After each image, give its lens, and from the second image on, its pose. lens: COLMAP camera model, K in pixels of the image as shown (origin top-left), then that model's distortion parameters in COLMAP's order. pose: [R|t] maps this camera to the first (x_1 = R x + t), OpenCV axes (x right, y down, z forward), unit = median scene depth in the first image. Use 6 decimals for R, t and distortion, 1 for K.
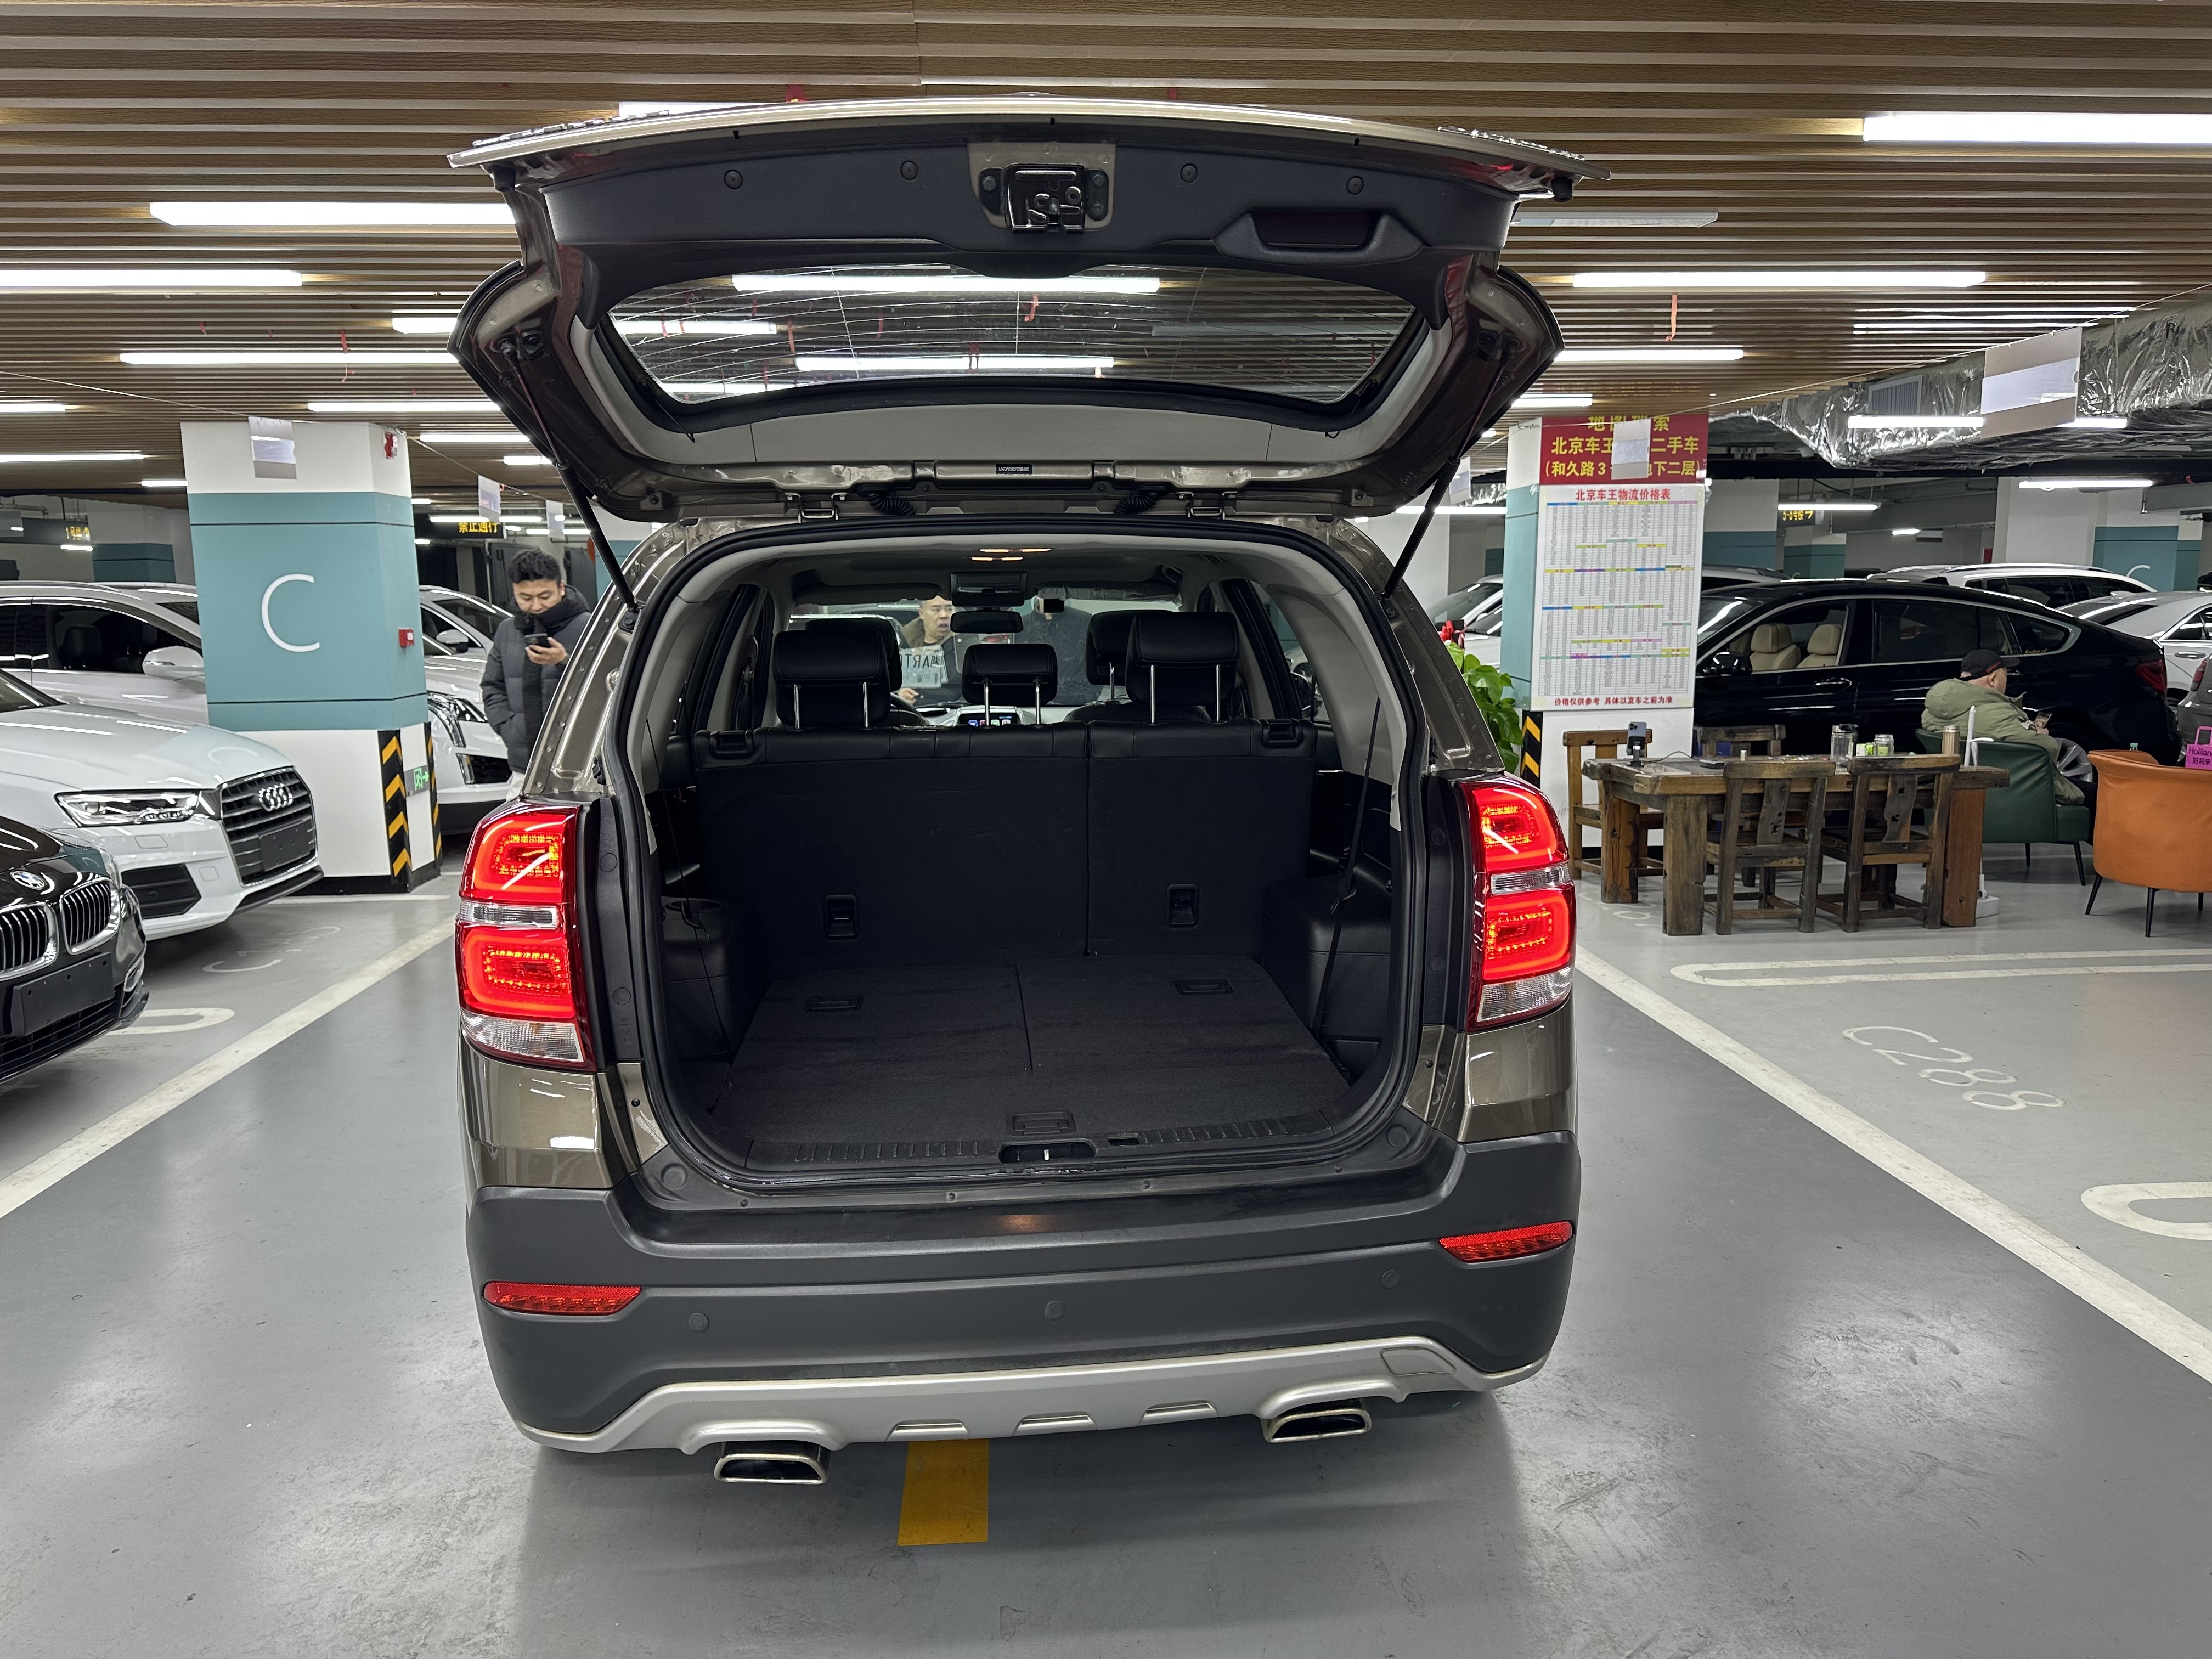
lens RADIAL K [[1556.4, 0, 1105.1], [0, 1556.4, 818.9], [0, 0, 1]] dist [0.010148, 0.001616]
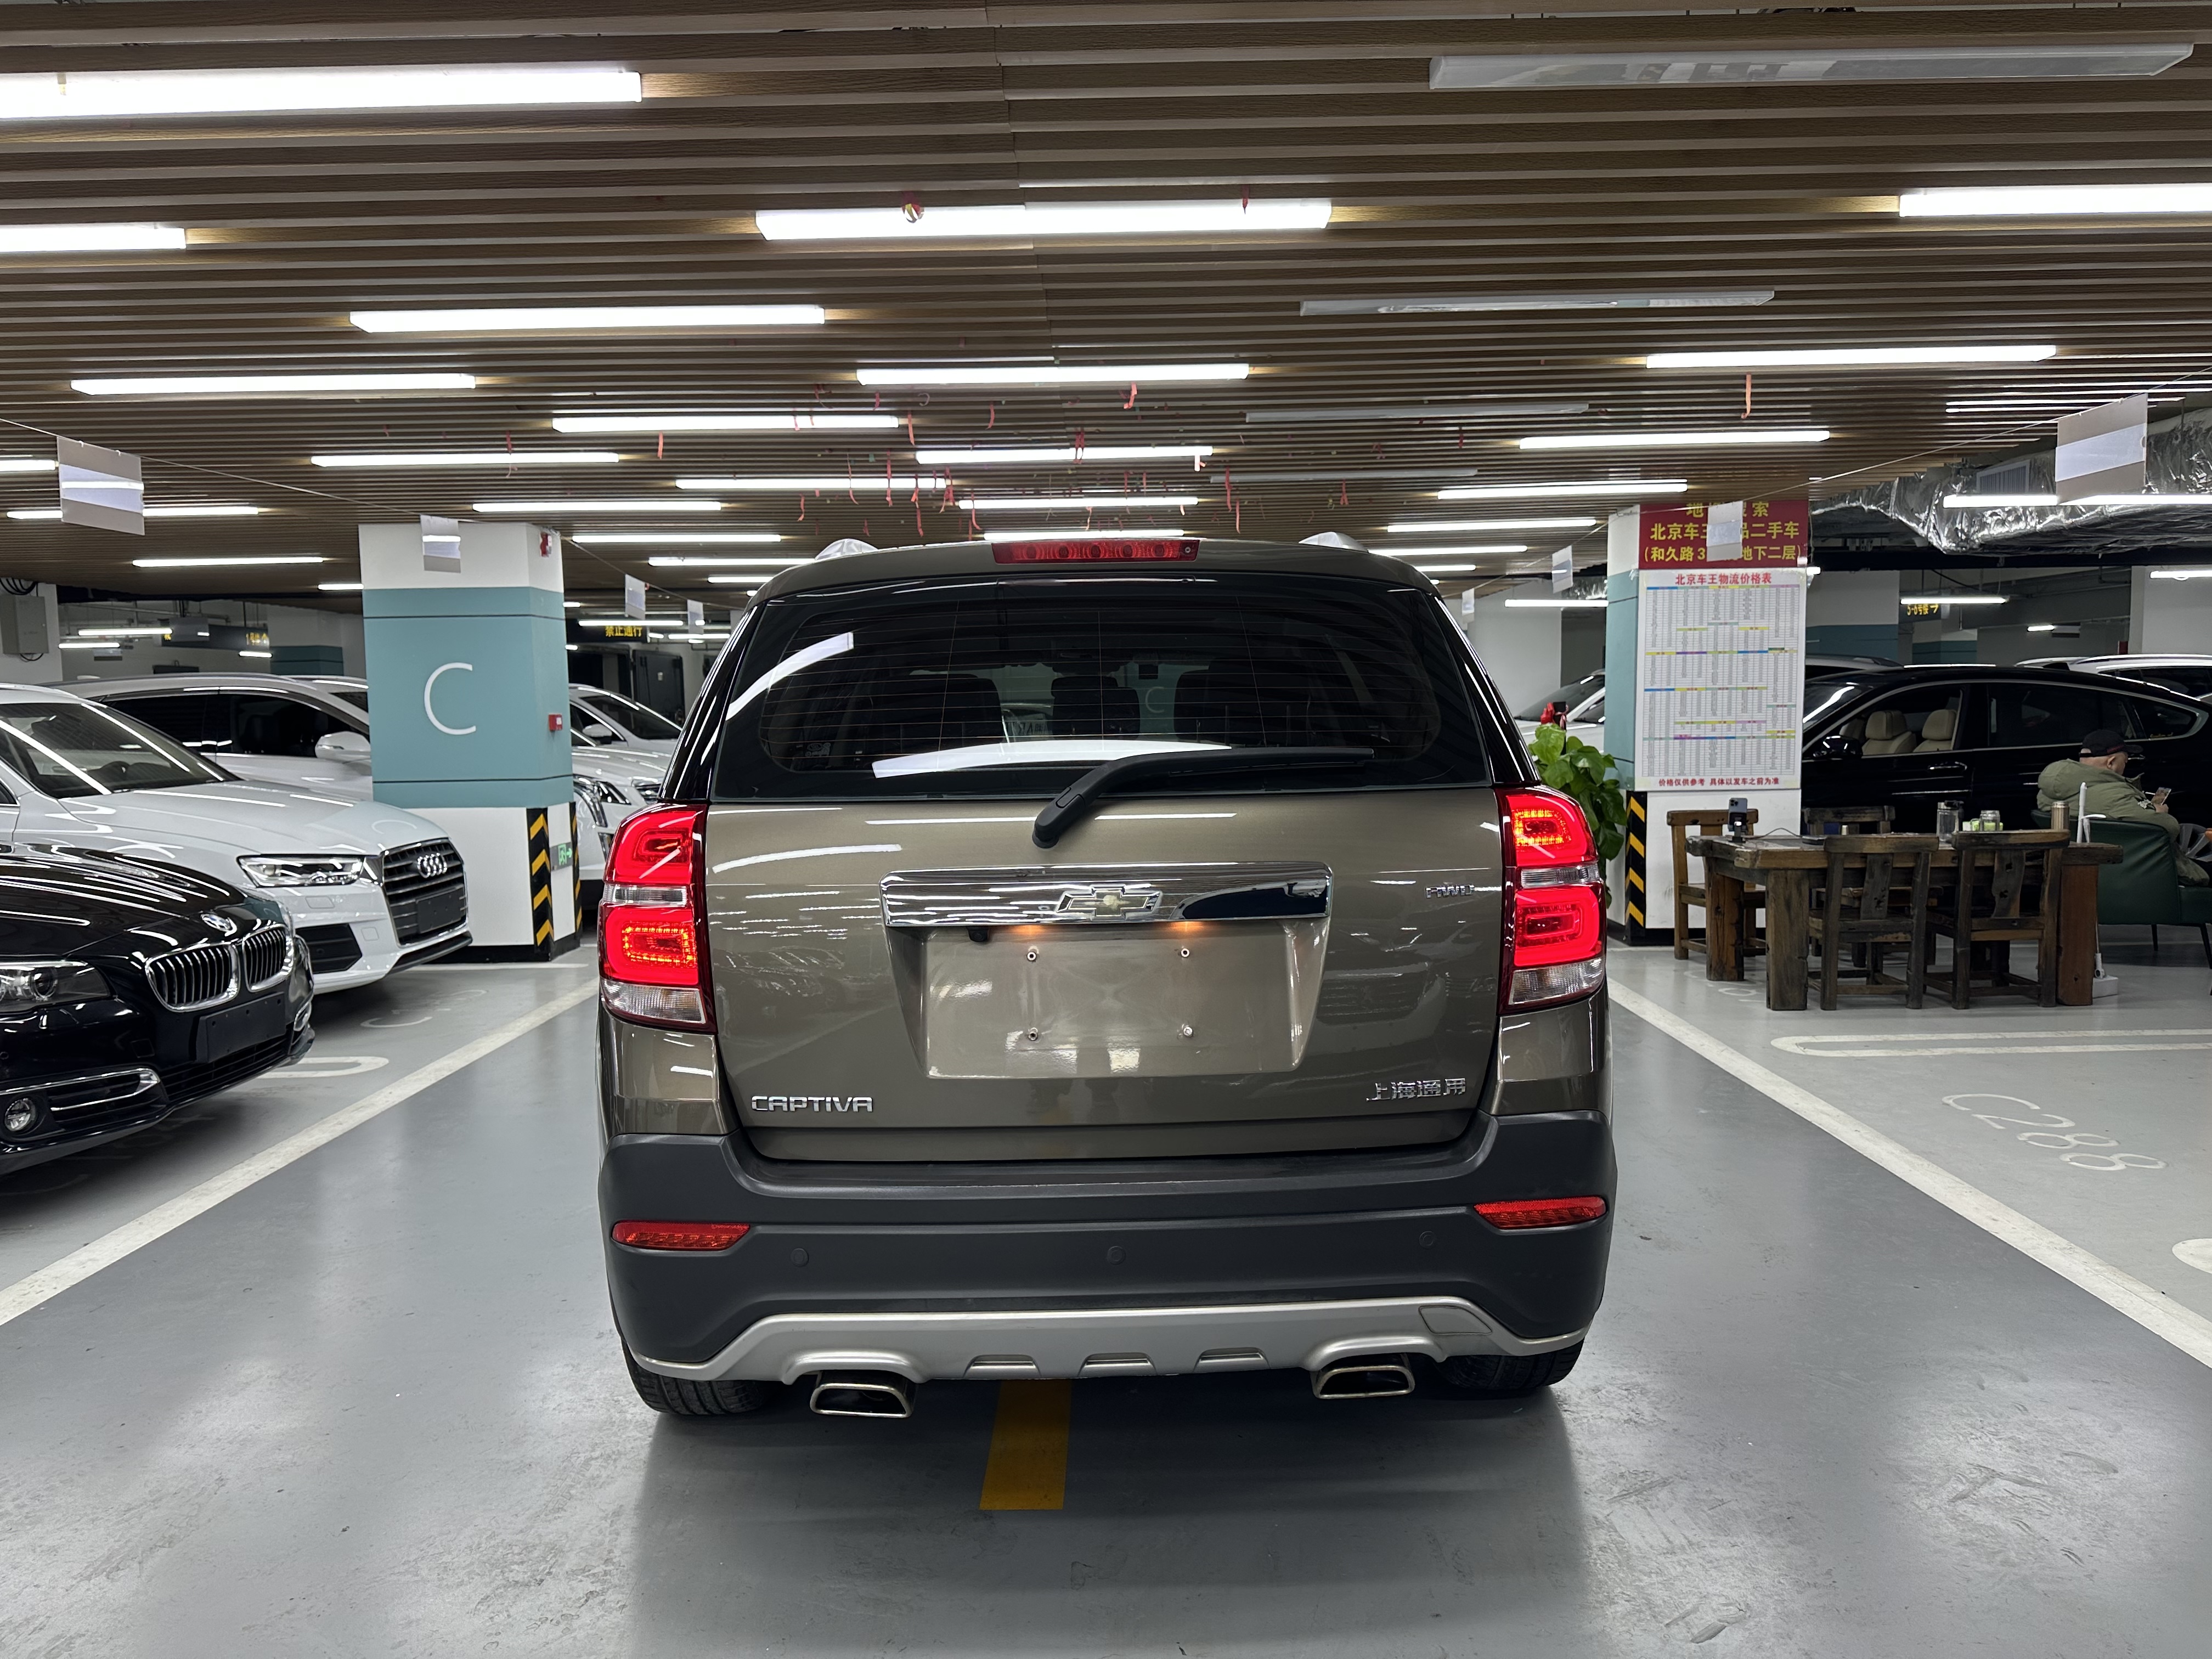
lens RADIAL K [[1556.1, 0, 1117.3], [0, 1556.1, 825.8], [0, 0, 1]] dist [0.008745, 0.005701]
pose [[0.997478, 0.003342, -0.070900, 0.013221], [-0.007846, 0.997961, -0.063337, 0.023720], [0.070544, 0.063734, 0.995471, -0.033315]]
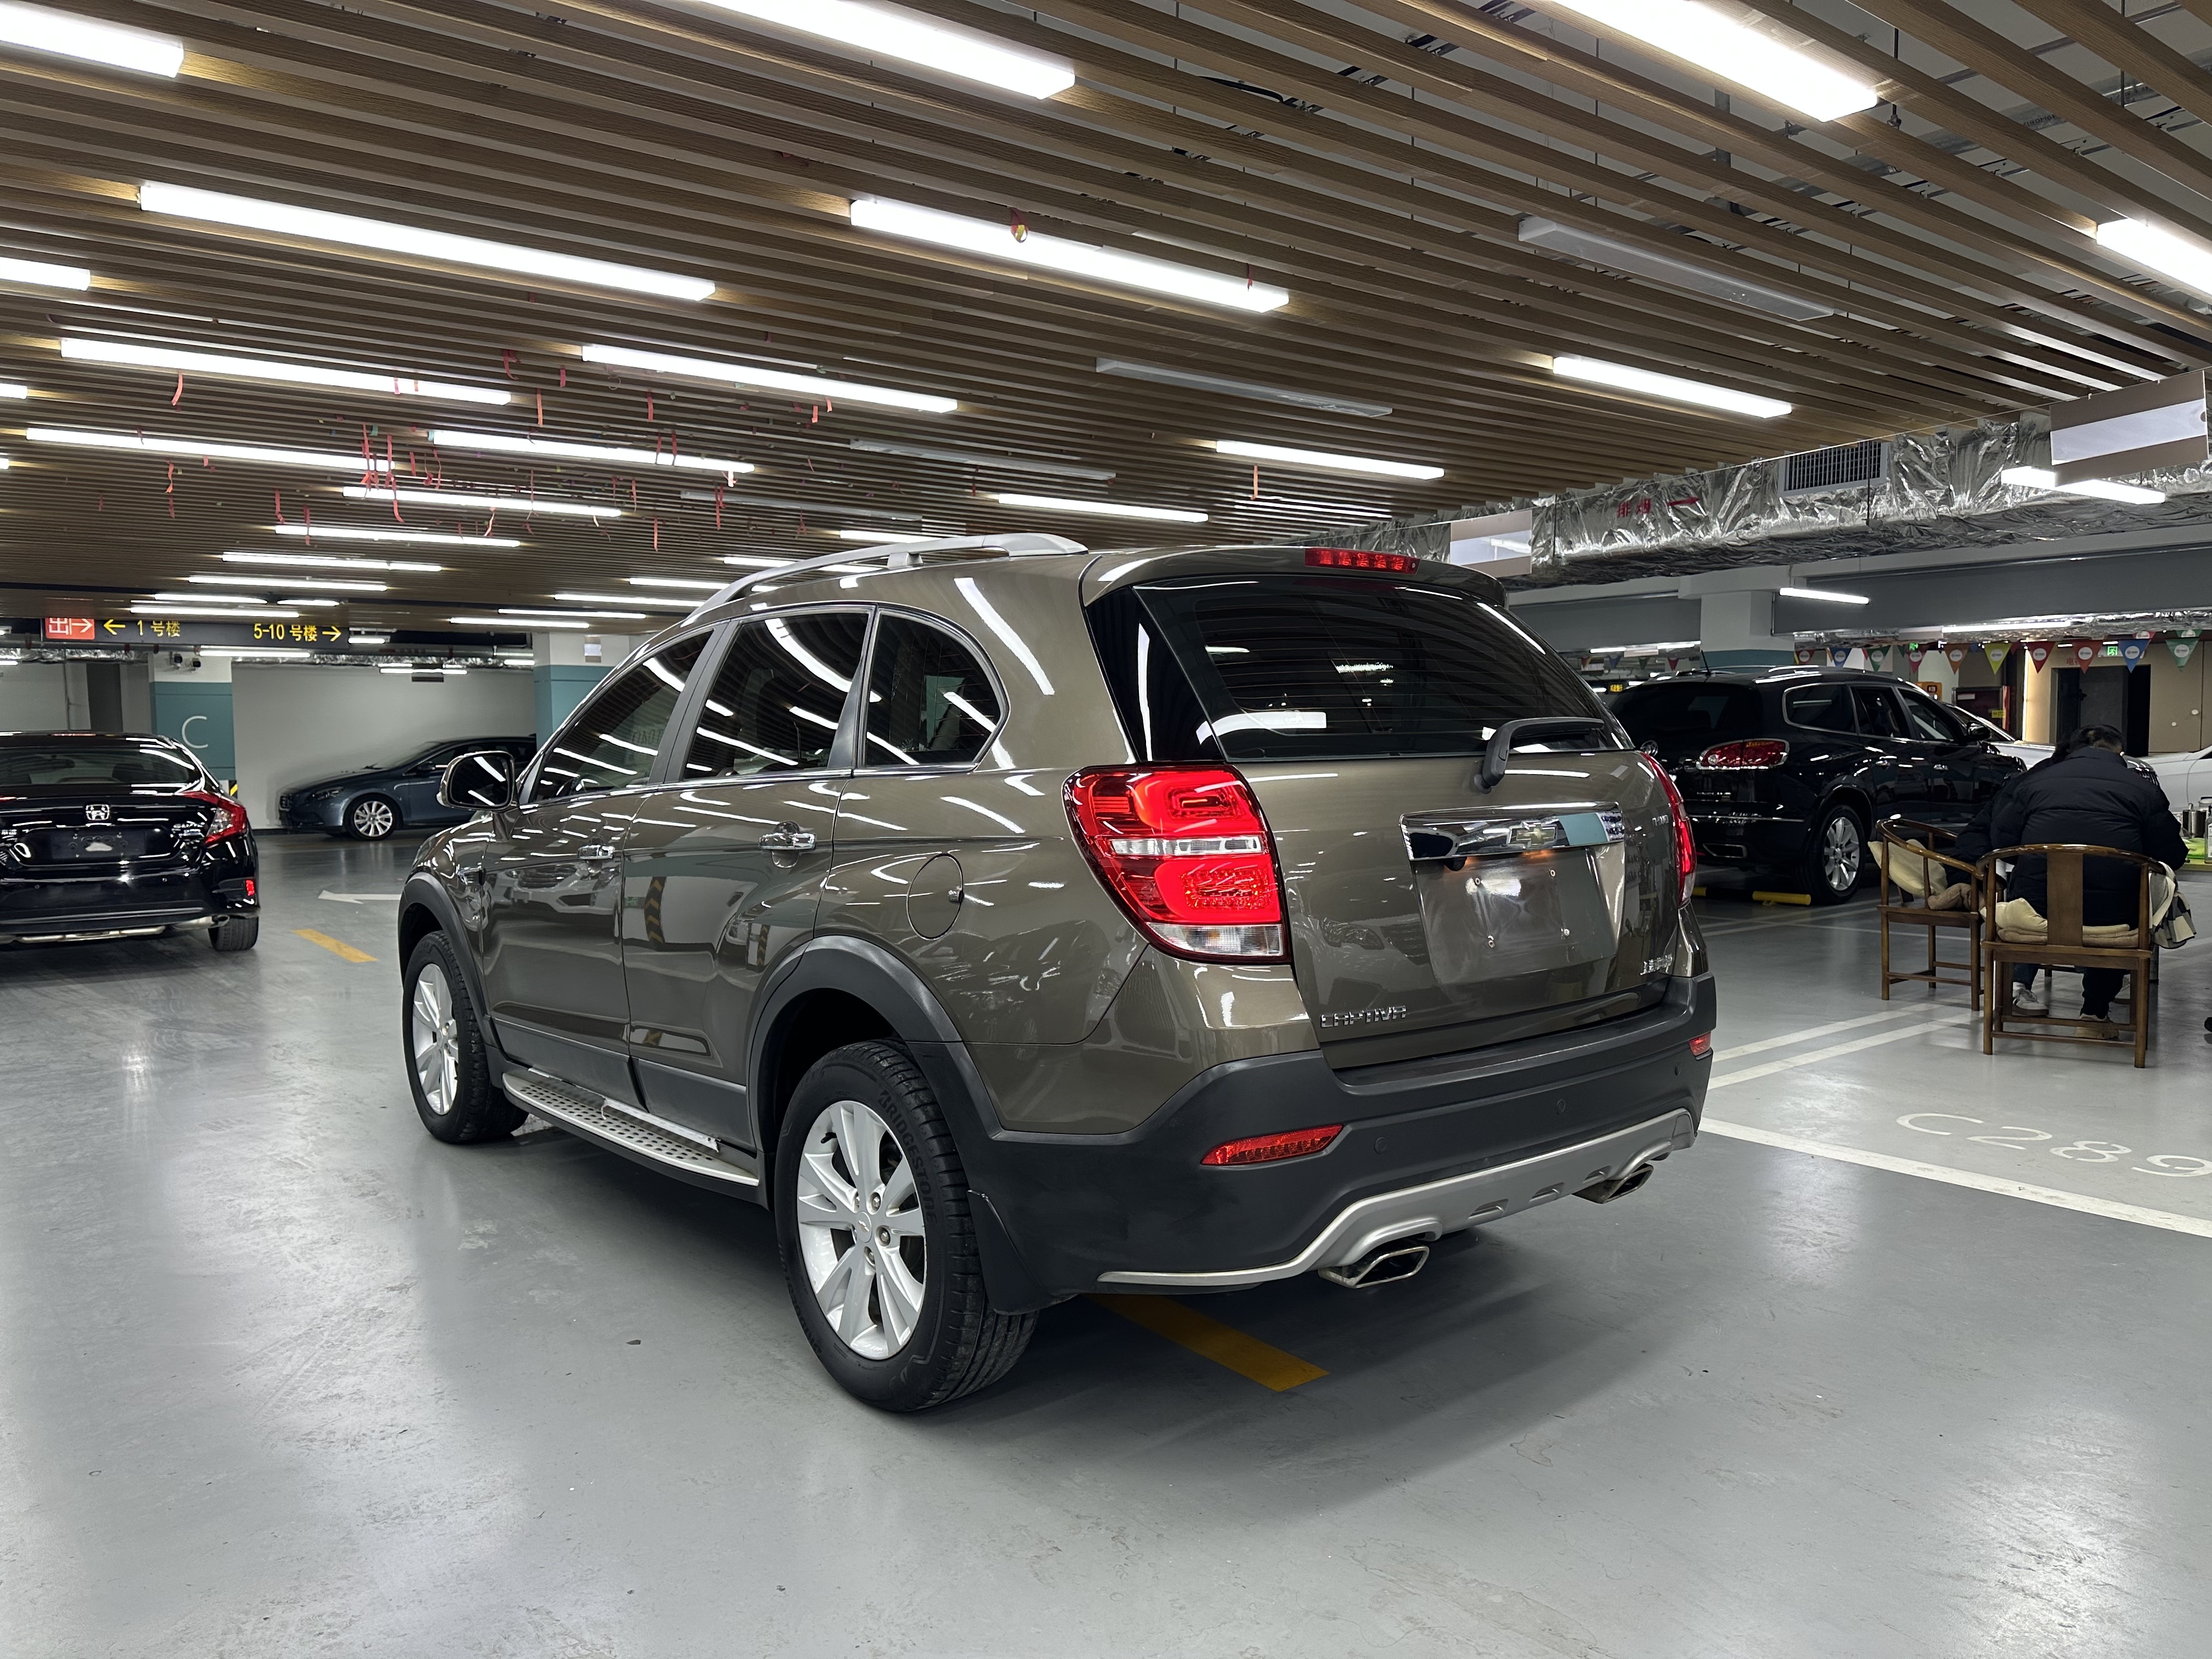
lens RADIAL K [[1532.8, 0, 1102.9], [0, 1532.8, 827.3], [0, 0, 1]] dist [0.113874, -0.165638]
pose [[0.831322, -0.027903, 0.555091, -0.337866], [0.079440, 0.994450, -0.068984, 0.036746], [-0.550085, 0.101444, 0.828924, 0.008244]]
